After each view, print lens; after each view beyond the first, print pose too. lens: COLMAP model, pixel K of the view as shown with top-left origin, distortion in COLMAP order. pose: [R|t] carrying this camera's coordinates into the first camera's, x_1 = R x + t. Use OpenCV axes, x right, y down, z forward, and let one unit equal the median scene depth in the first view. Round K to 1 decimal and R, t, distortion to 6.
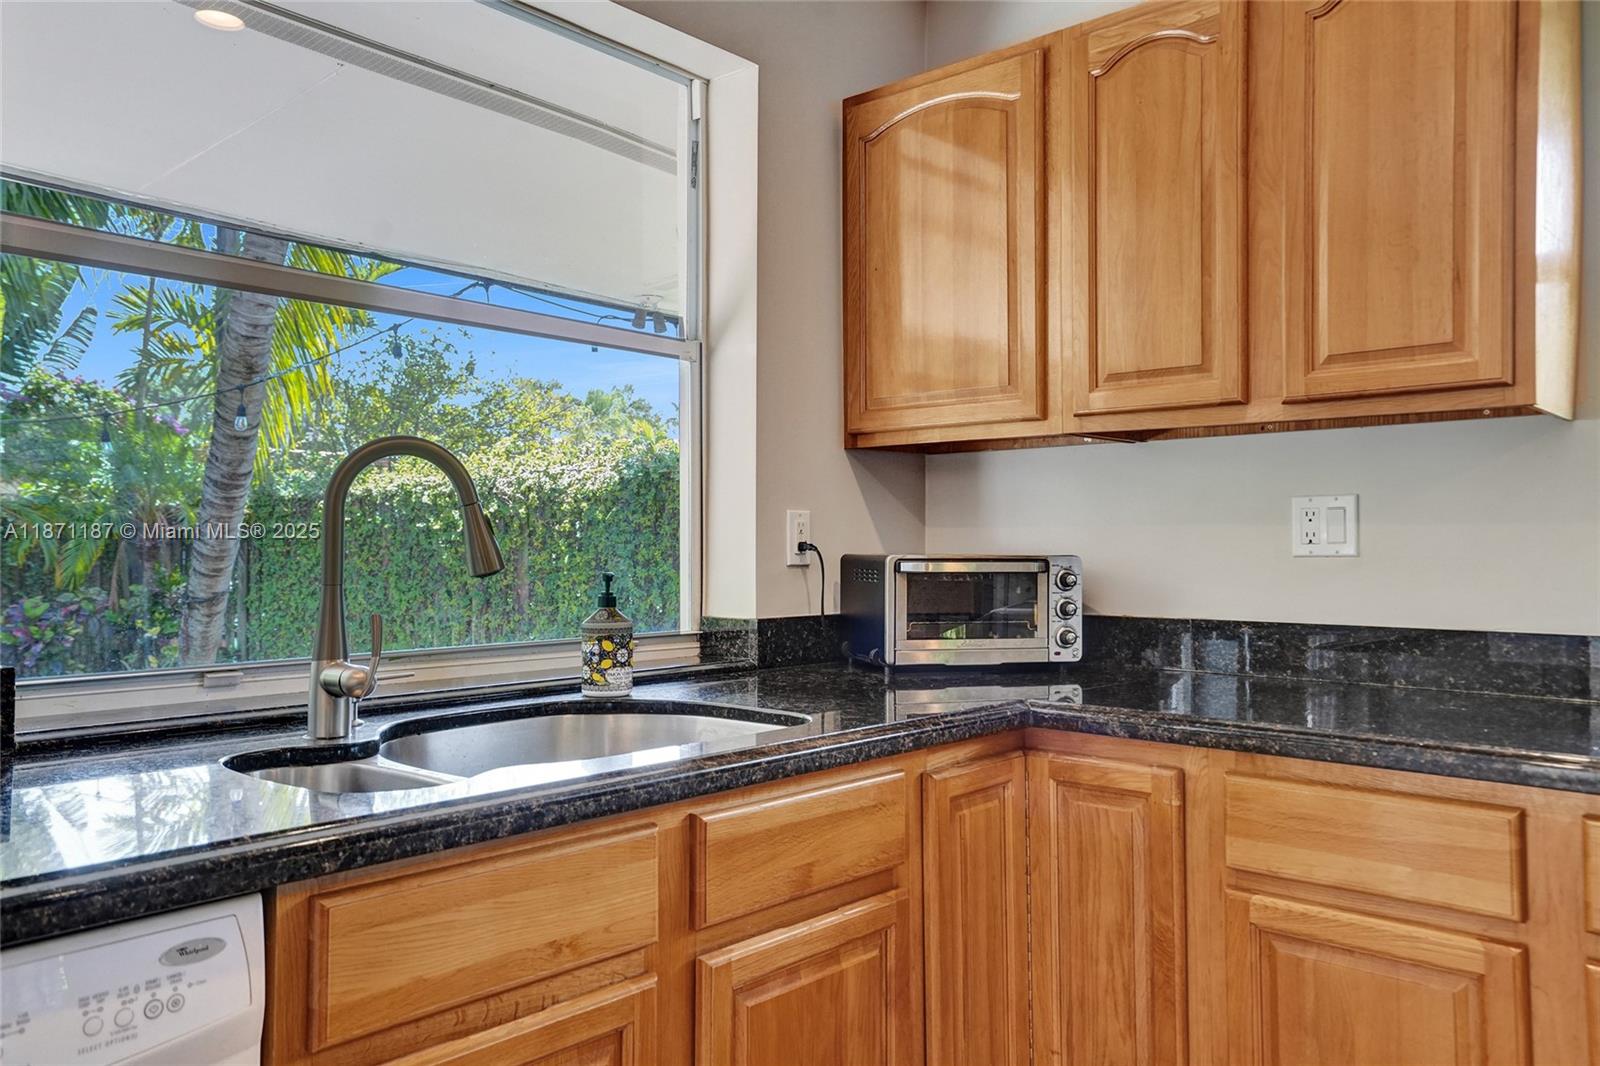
lens RADIAL K [[1232.7, 0, 799.7], [0, 1232.7, 532.4], [0, 0, 1]] dist [0.009881, 0.002153]
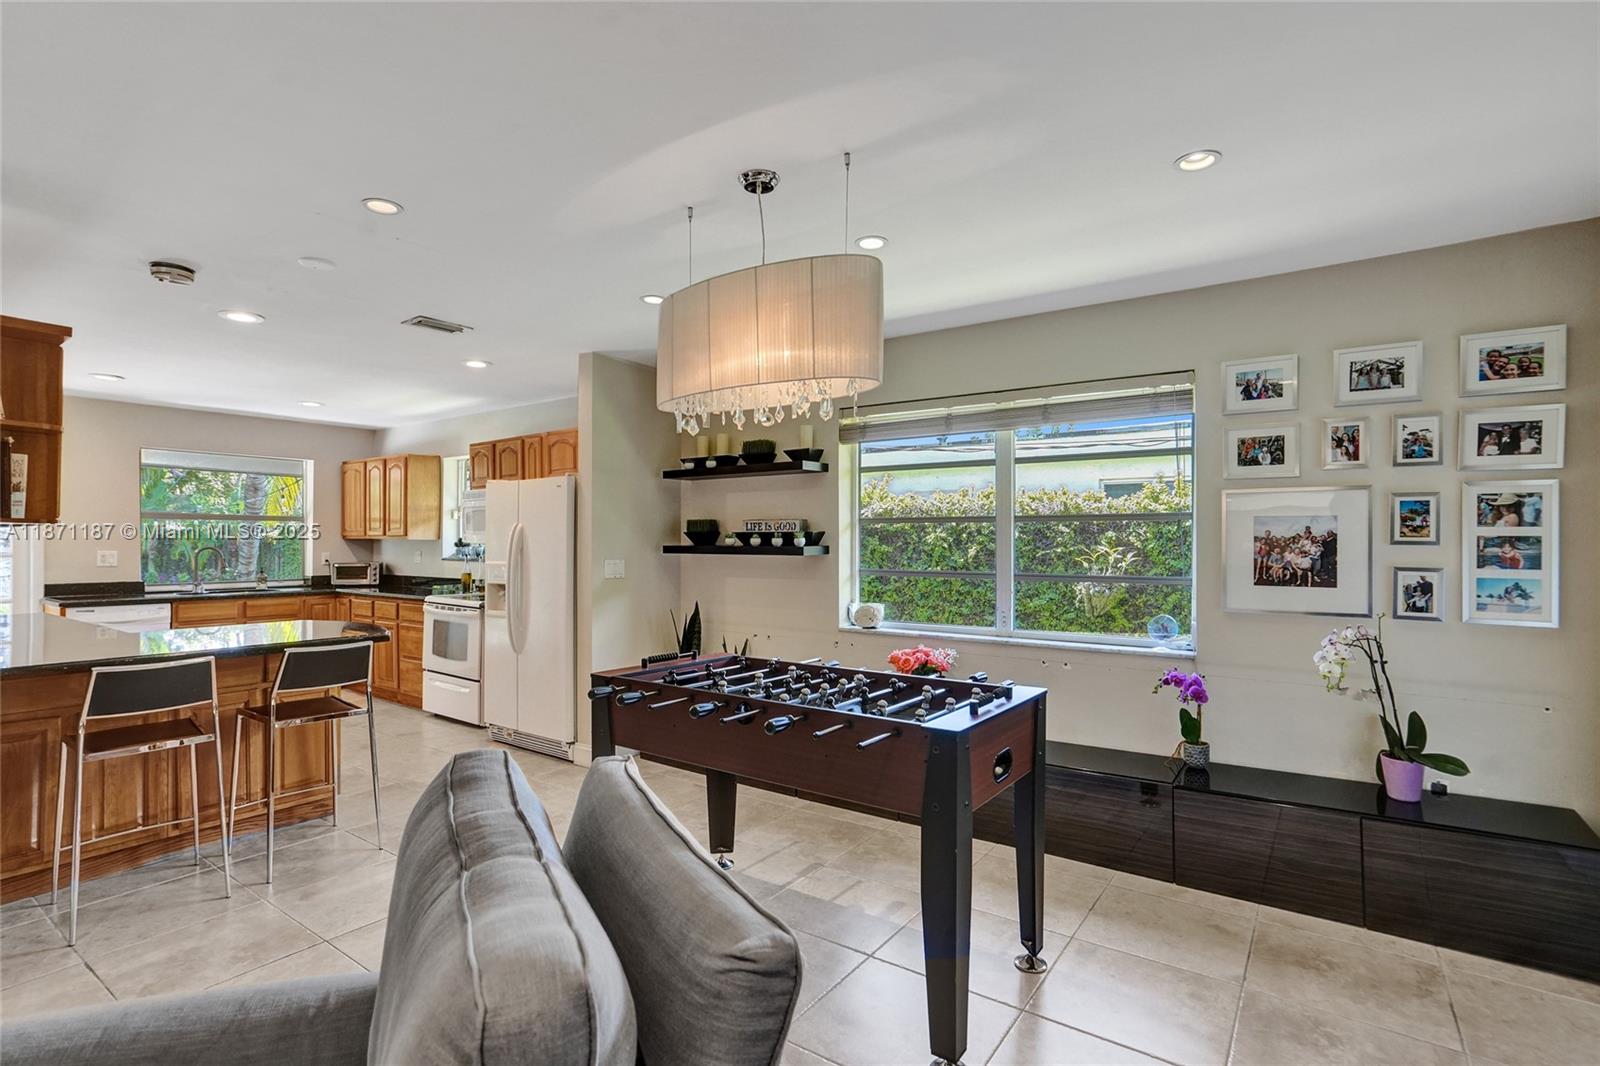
lens RADIAL K [[764.6, 0, 802.8], [0, 764.6, 537.2], [0, 0, 1]] dist [-0.021319, 0.005117]
pose [[0.993689, 0.003565, 0.112117, 1.480254], [-0.004112, 0.999981, 0.004644, -0.100002], [-0.112099, -0.005076, 0.993684, -2.090568]]
